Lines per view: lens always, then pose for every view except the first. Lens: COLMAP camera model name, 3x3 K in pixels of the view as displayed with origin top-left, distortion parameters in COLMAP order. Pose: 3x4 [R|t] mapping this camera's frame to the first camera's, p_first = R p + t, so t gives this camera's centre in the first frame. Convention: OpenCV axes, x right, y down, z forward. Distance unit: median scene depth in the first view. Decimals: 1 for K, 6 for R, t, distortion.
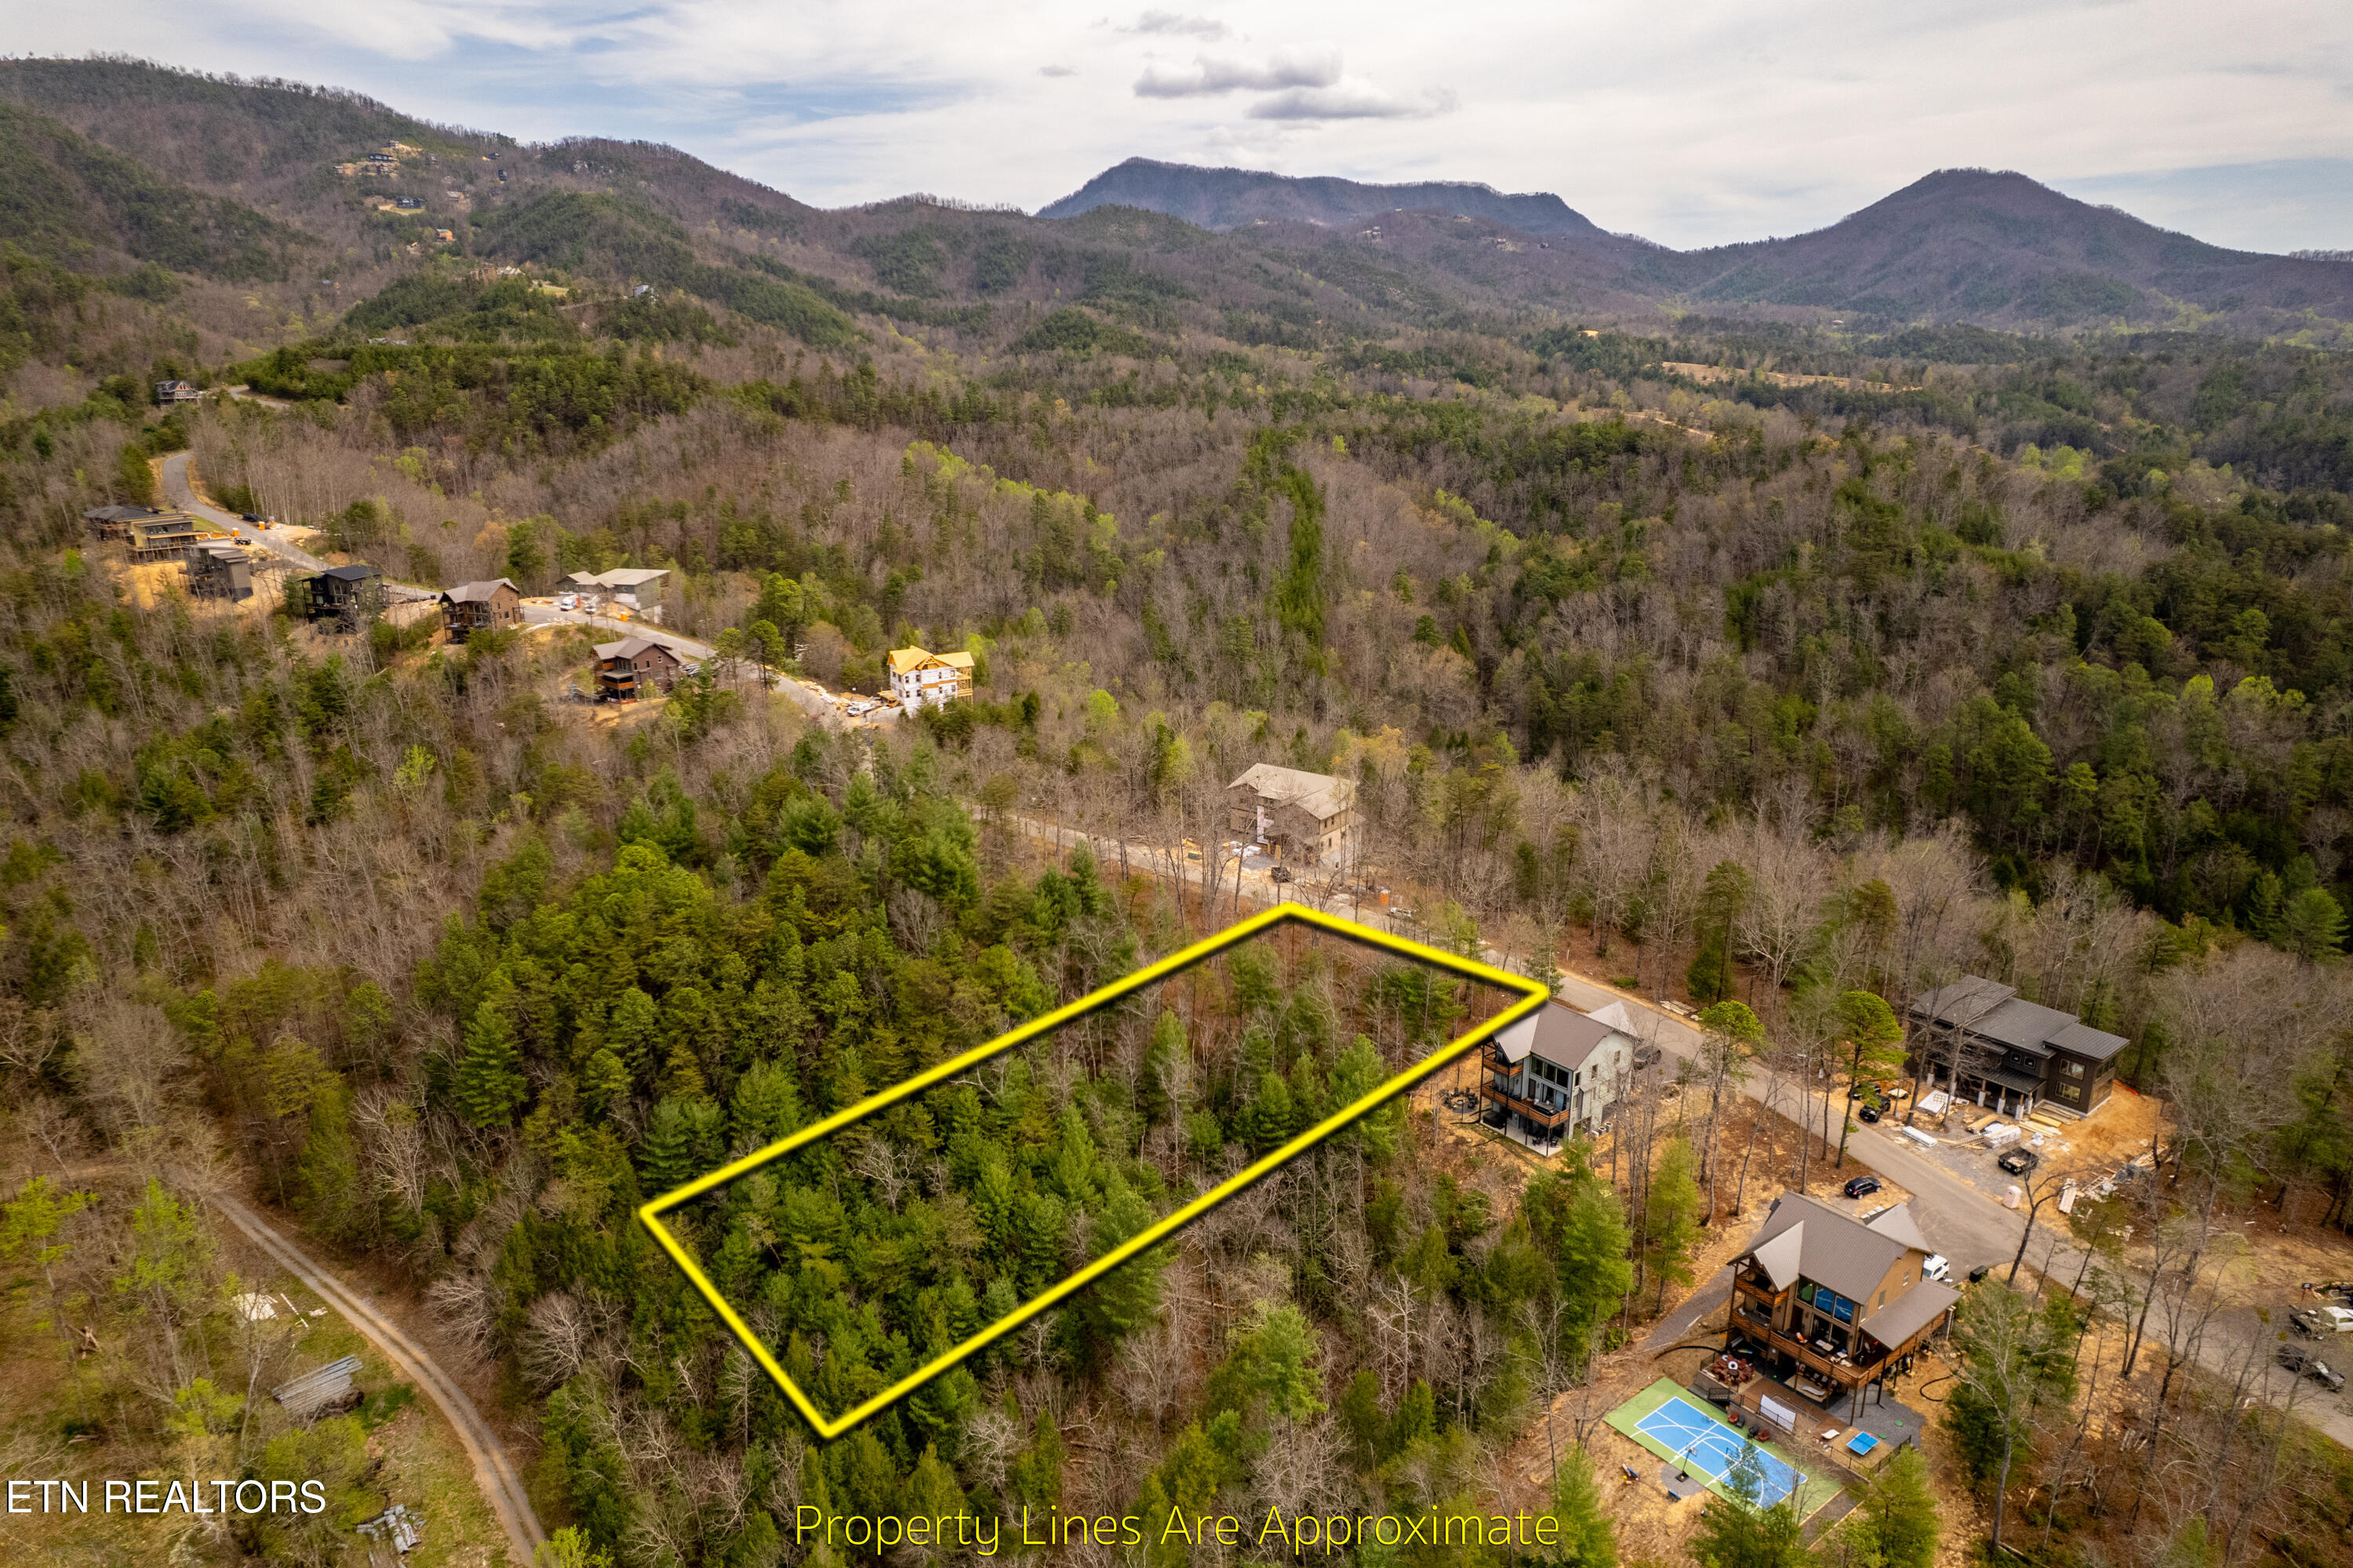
lens RADIAL K [[1507.5, 0, 1177.5], [0, 1507.5, 781.2], [0, 0, 1]] dist [-0.077870, 0.069716]
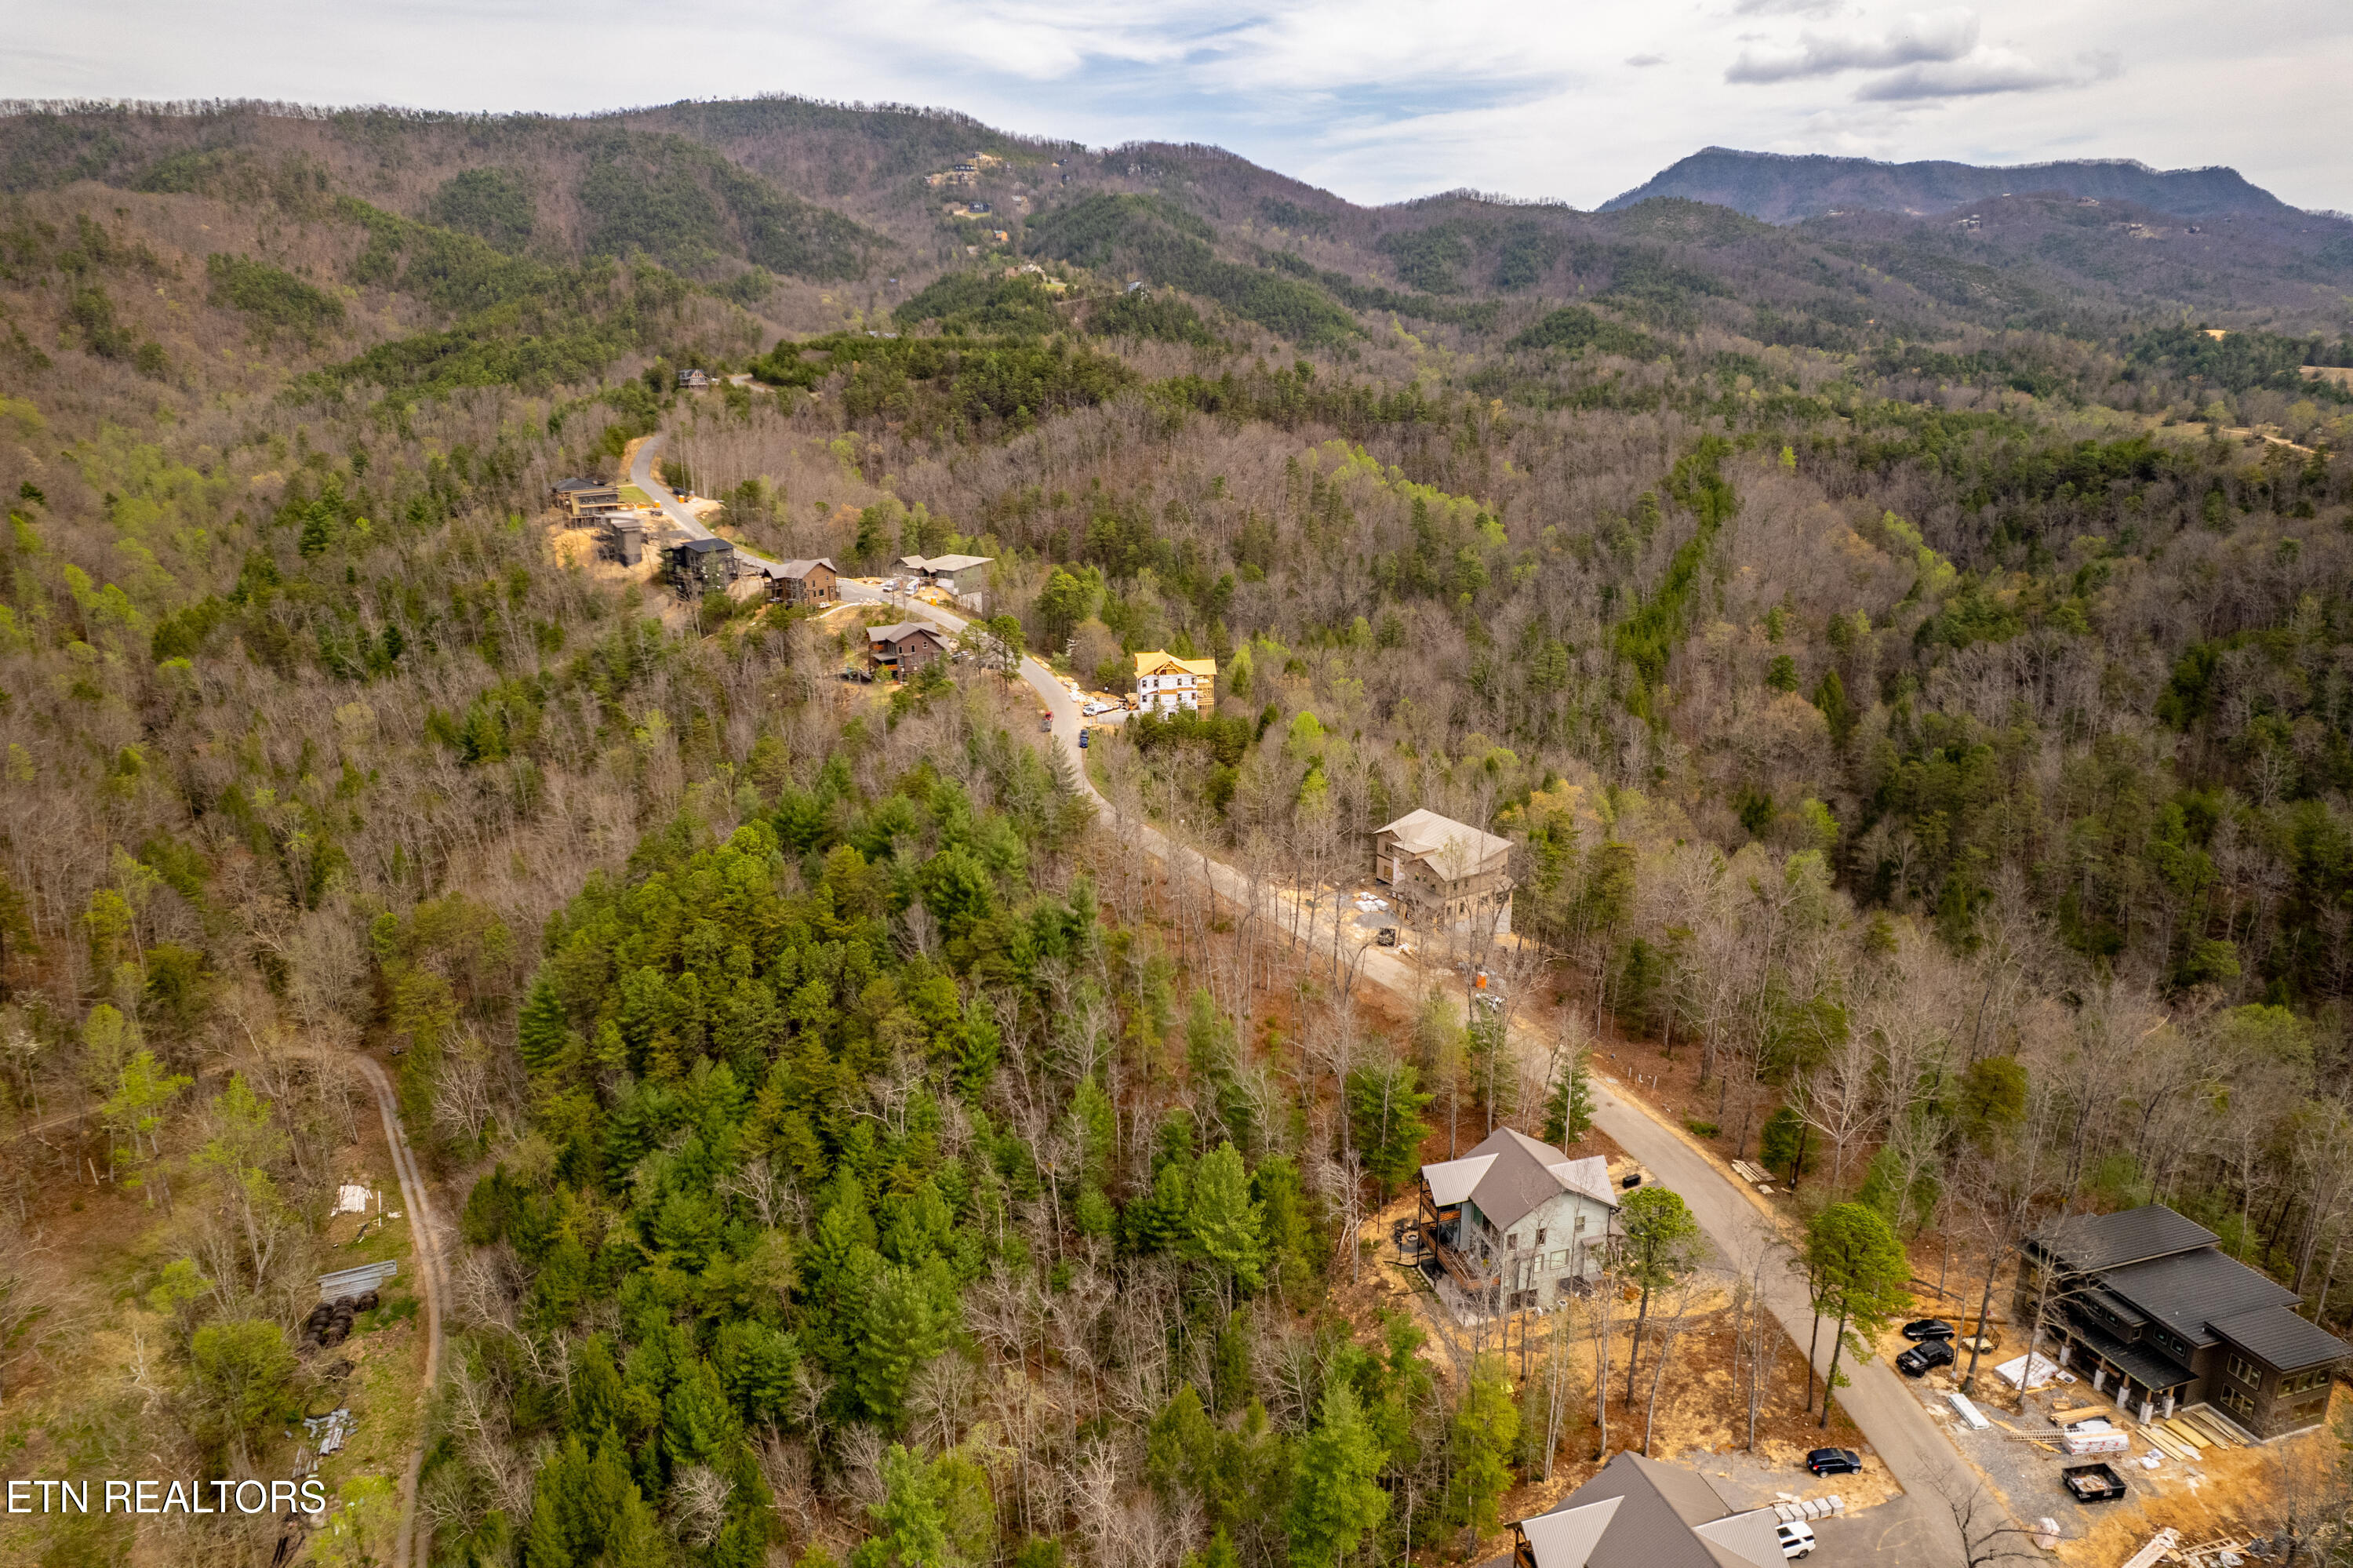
lens RADIAL K [[1507.5, 0, 1175.4], [0, 1507.5, 776.9], [0, 0, 1]] dist [-0.077870, 0.069716]
pose [[0.935912, 0.099180, -0.337983, 0.114090], [-0.099327, 0.994911, 0.016906, -0.016543], [0.337940, 0.017749, 0.941000, 0.053433]]
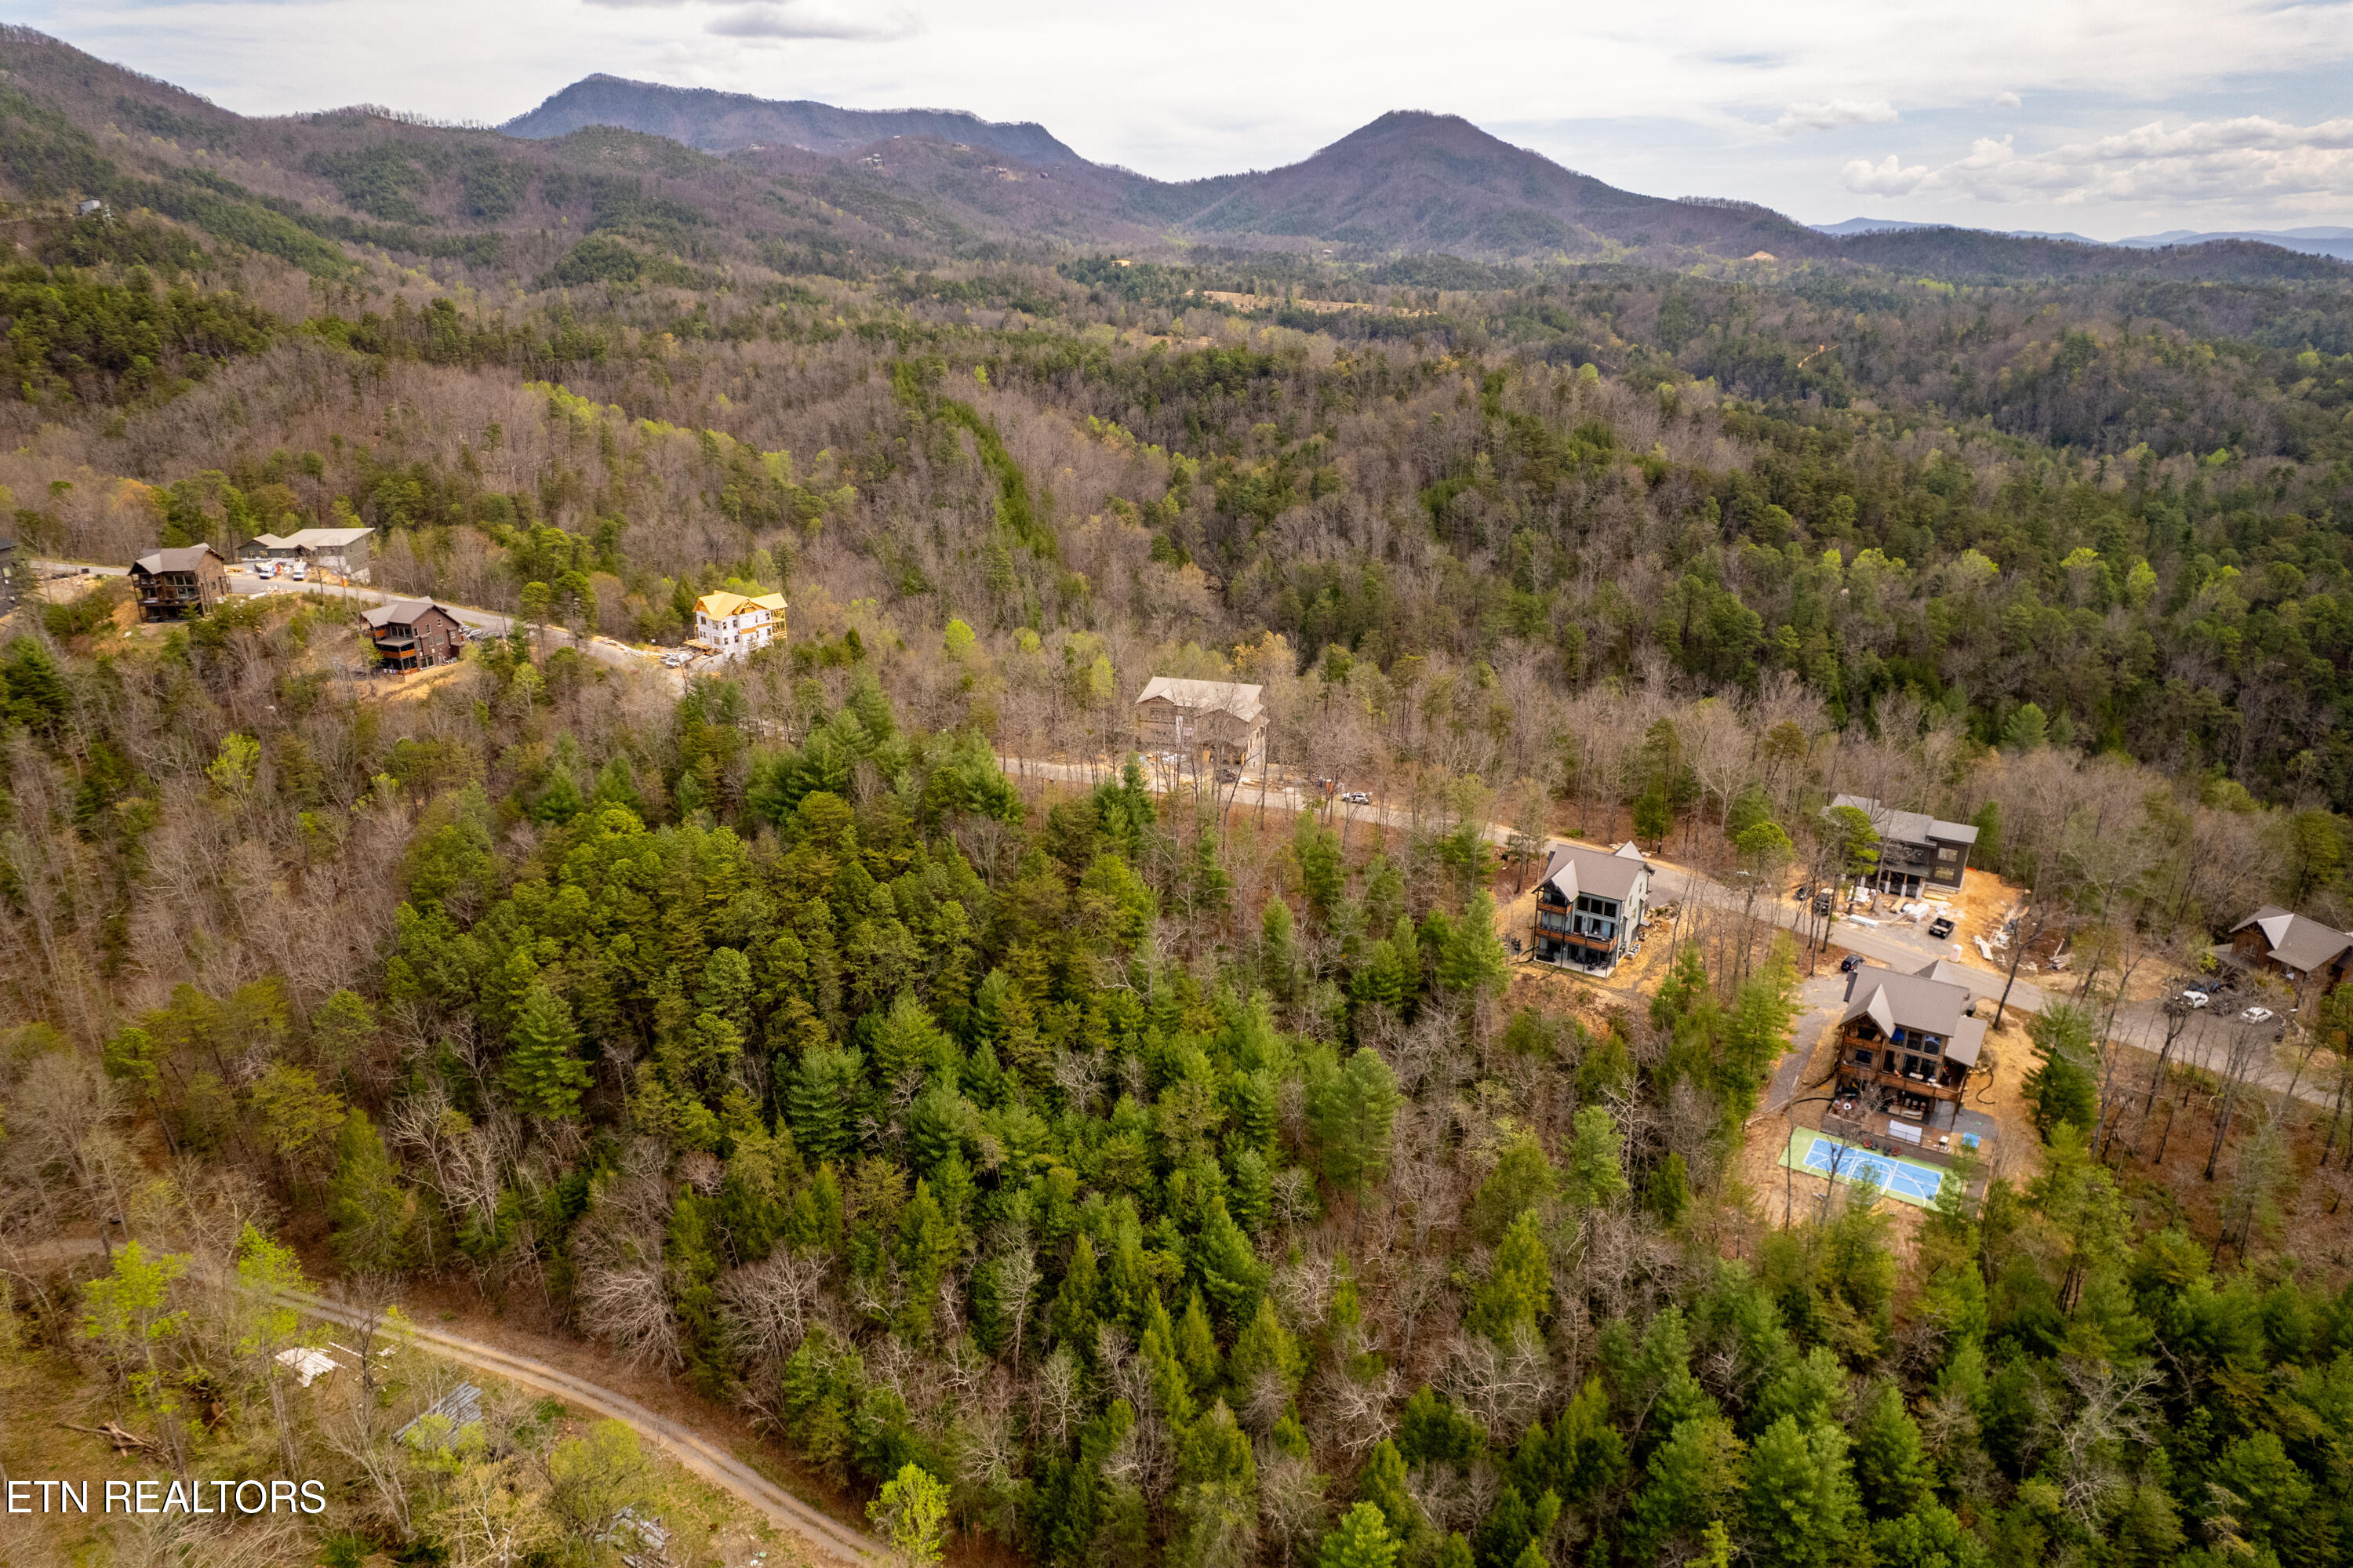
lens RADIAL K [[1507.5, 0, 1180.6], [0, 1507.5, 781.2], [0, 0, 1]] dist [-0.077870, 0.069716]
pose [[0.946205, -0.099602, 0.307857, -0.134562], [0.086438, 0.994674, 0.056143, 0.001677], [-0.311810, -0.026512, 0.949775, 0.000651]]
